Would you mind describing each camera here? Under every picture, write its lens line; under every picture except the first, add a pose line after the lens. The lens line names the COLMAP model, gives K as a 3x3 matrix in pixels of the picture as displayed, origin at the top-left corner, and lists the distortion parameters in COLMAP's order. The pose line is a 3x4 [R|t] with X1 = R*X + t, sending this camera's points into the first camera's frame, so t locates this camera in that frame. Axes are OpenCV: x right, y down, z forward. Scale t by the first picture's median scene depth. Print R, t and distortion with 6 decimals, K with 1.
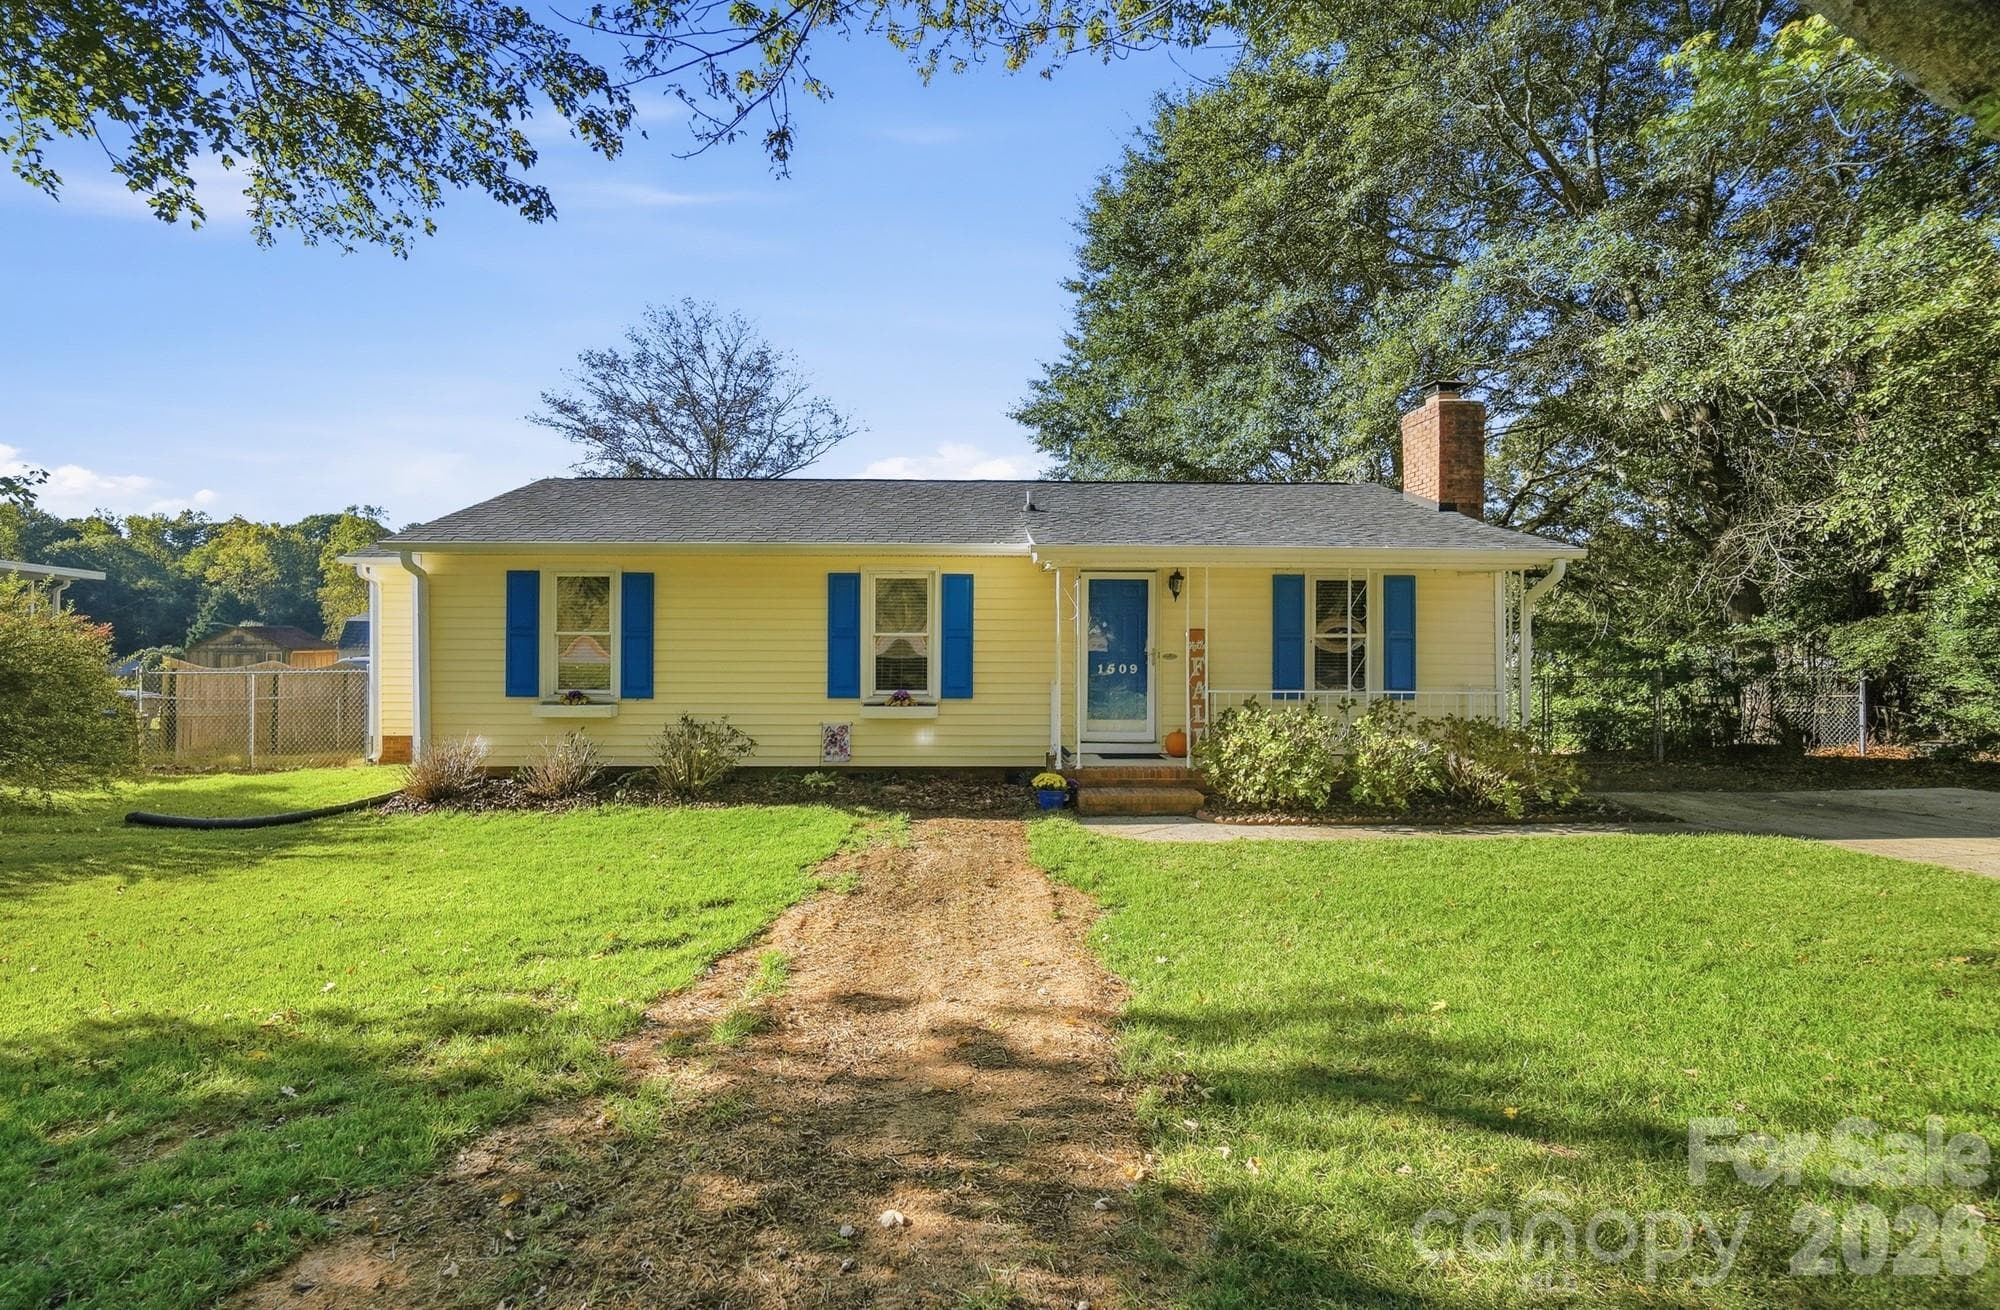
lens RADIAL K [[863.9, 0, 983.1], [0, 863.9, 631.3], [0, 0, 1]] dist [-0.003153, -0.000158]
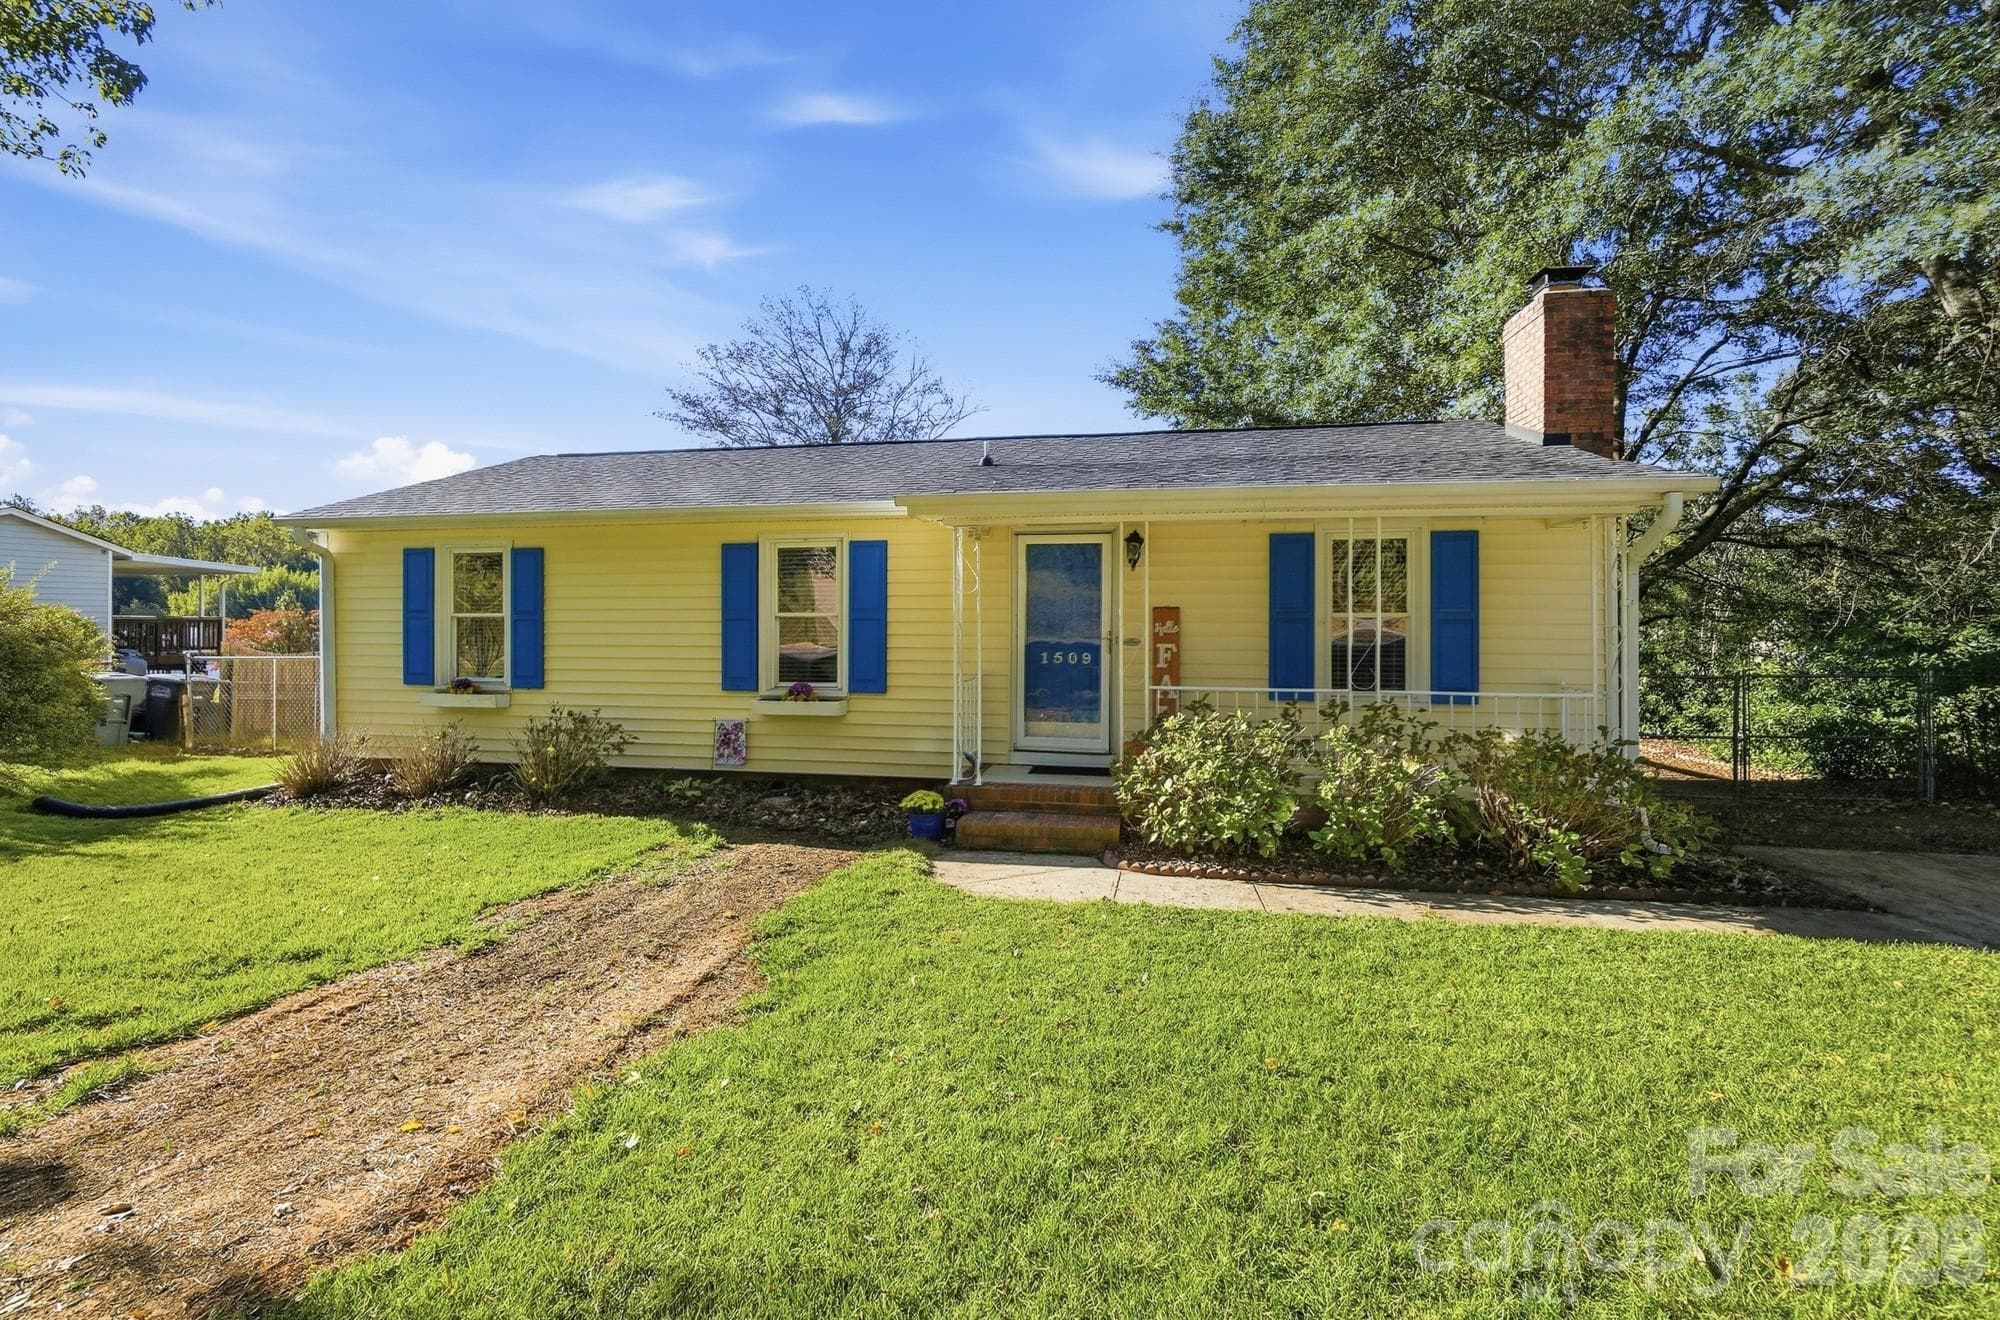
lens RADIAL K [[867.2, 0, 1007.8], [0, 867.2, 620.1], [0, 0, 1]] dist [-0.001096, -0.000345]
pose [[0.978981, -0.002332, -0.203937, 0.269217], [0.001187, 0.999983, -0.005740, 0.013624], [0.203947, 0.005377, 0.978967, 0.220435]]
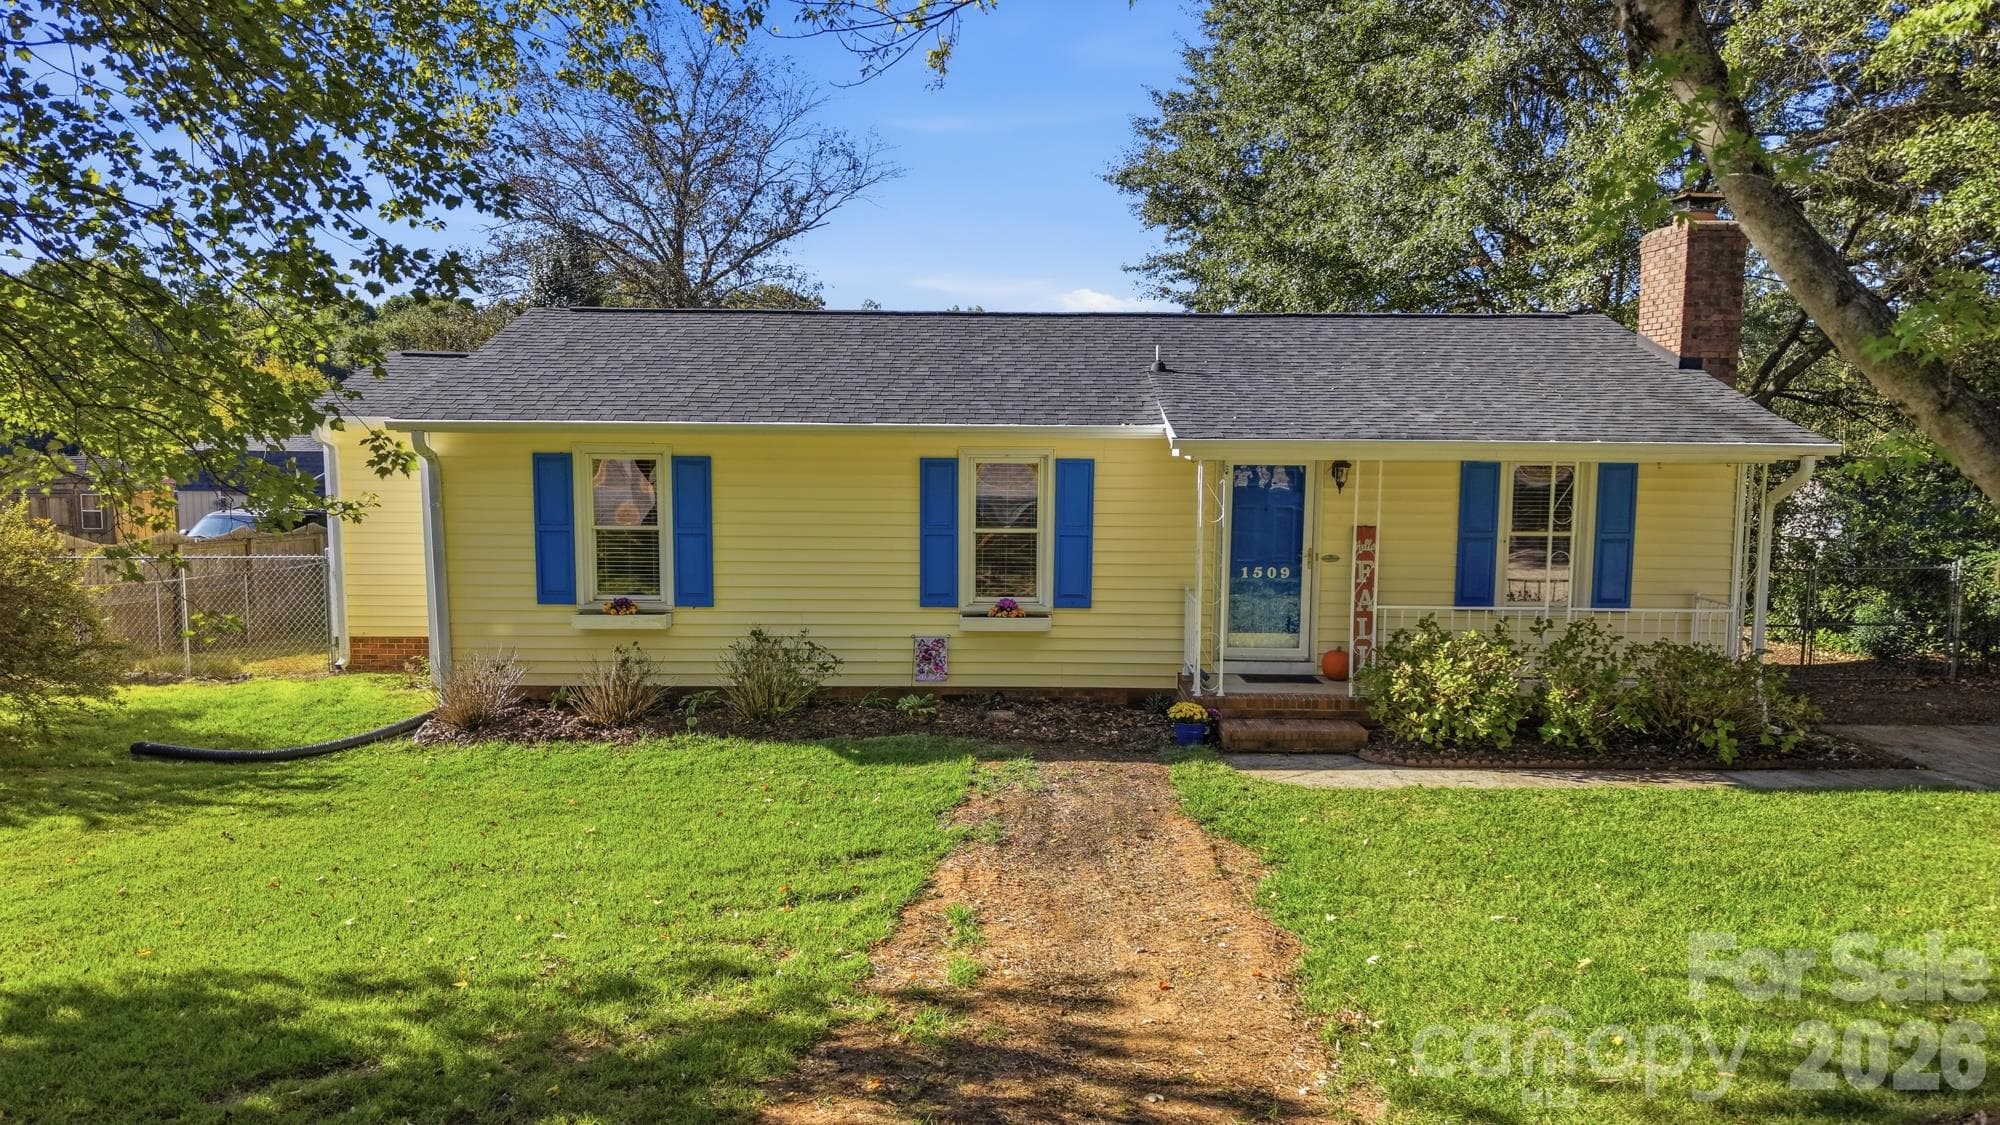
lens RADIAL K [[1286.2, 0, 1006.3], [0, 1286.2, 567.2], [0, 0, 1]] dist [0.032438, -0.037750]
pose [[0.999827, 0.006241, -0.017547, -0.074239], [-0.004313, 0.994162, 0.107808, -0.095791], [0.018117, -0.107713, 0.994017, -0.237500]]
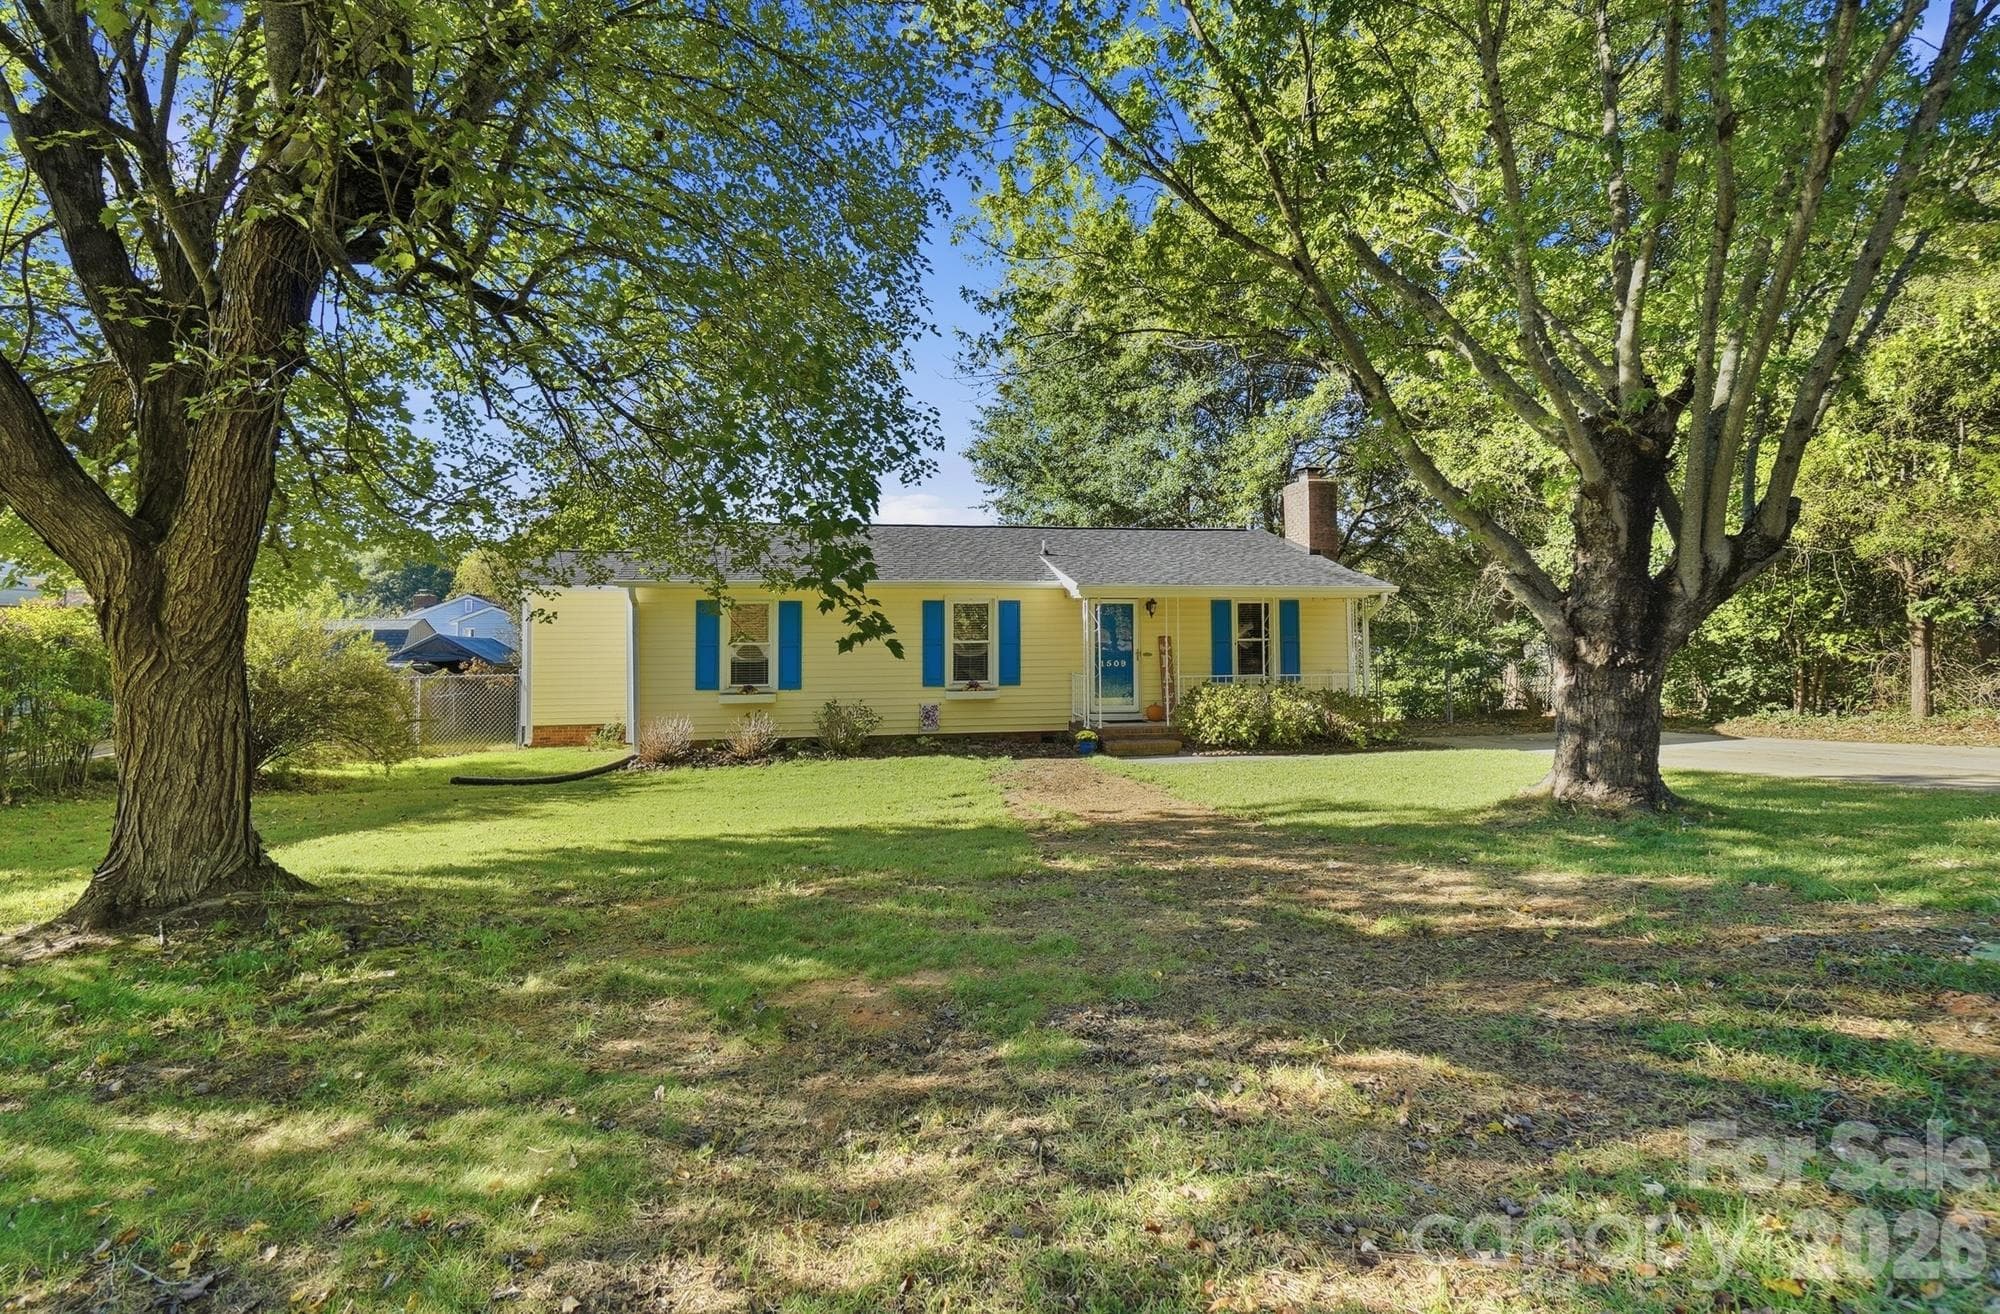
lens RADIAL K [[902.2, 0, 972.5], [0, 902.2, 599.9], [0, 0, 1]] dist [0.001102, 0.000045]
pose [[0.987812, -0.003810, 0.155603, -0.333320], [0.008667, 0.999496, -0.030544, -0.021304], [-0.155408, 0.031521, 0.987347, -0.514651]]
